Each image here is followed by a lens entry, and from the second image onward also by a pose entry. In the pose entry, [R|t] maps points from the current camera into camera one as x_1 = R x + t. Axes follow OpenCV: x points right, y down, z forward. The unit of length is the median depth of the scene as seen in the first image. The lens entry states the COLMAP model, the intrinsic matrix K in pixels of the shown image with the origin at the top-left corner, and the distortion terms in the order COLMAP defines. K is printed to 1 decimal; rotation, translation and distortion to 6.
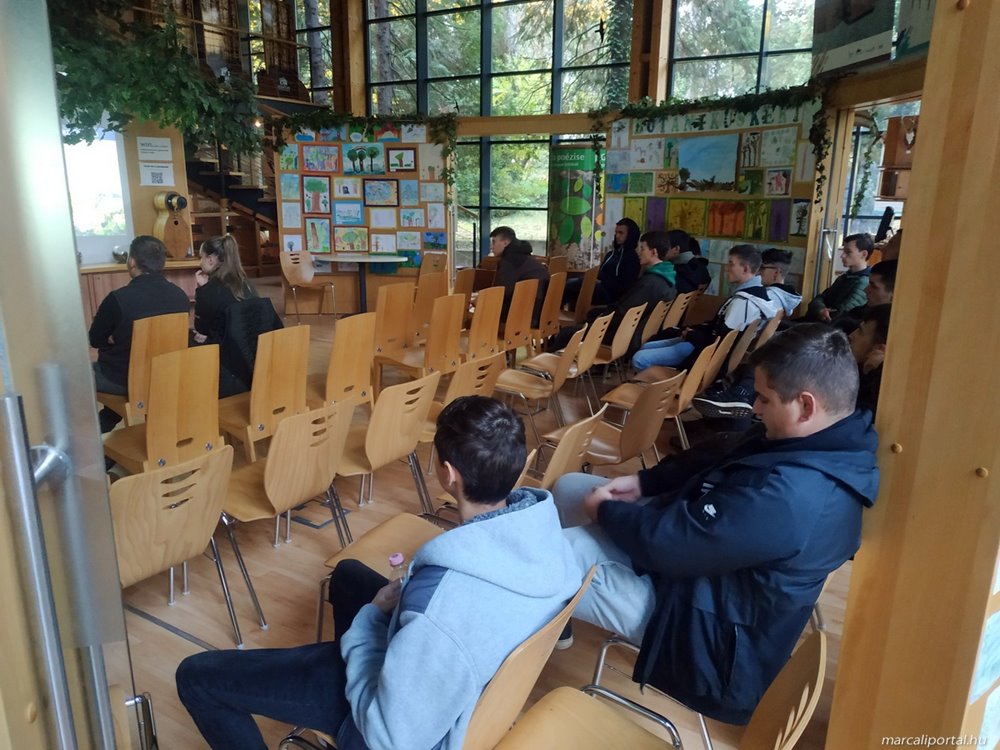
lens RADIAL K [[723.8, 0, 500.0], [0, 723.8, 375.0], [0, 0, 1]] dist [-0.002747, -0.001870]
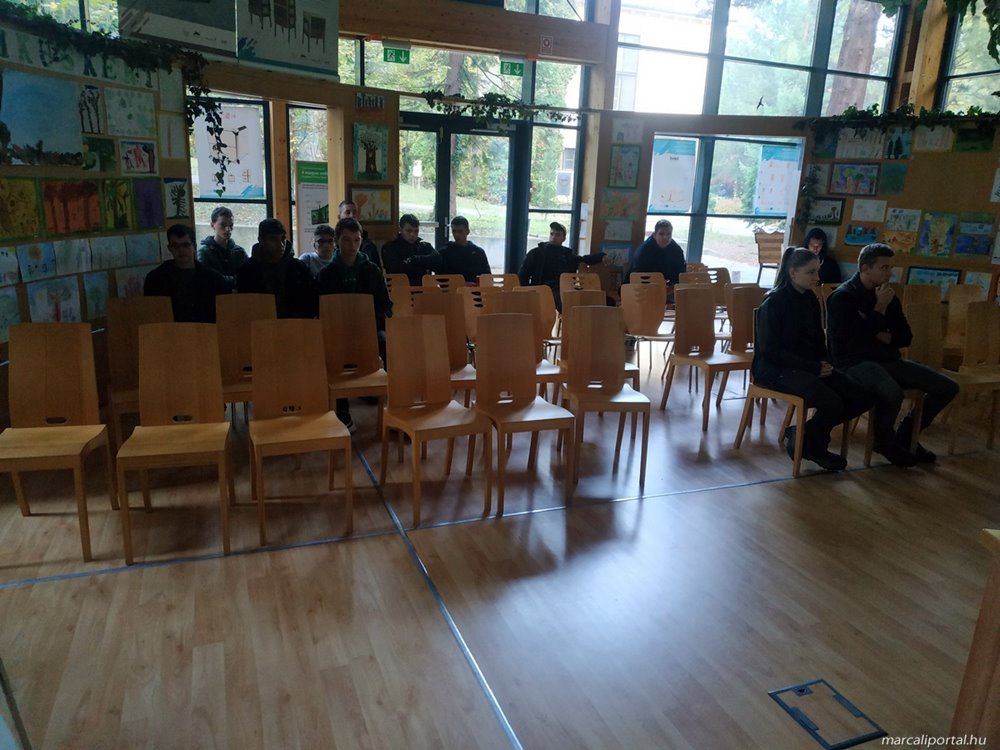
lens RADIAL K [[723.8, 0, 500.0], [0, 723.8, 375.0], [0, 0, 1]] dist [-0.002747, -0.001870]
pose [[-0.785393, -0.203259, 0.584674, -0.457375], [0.101462, 0.889502, 0.445525, -0.360319], [-0.610625, 0.409234, -0.677986, 1.367543]]
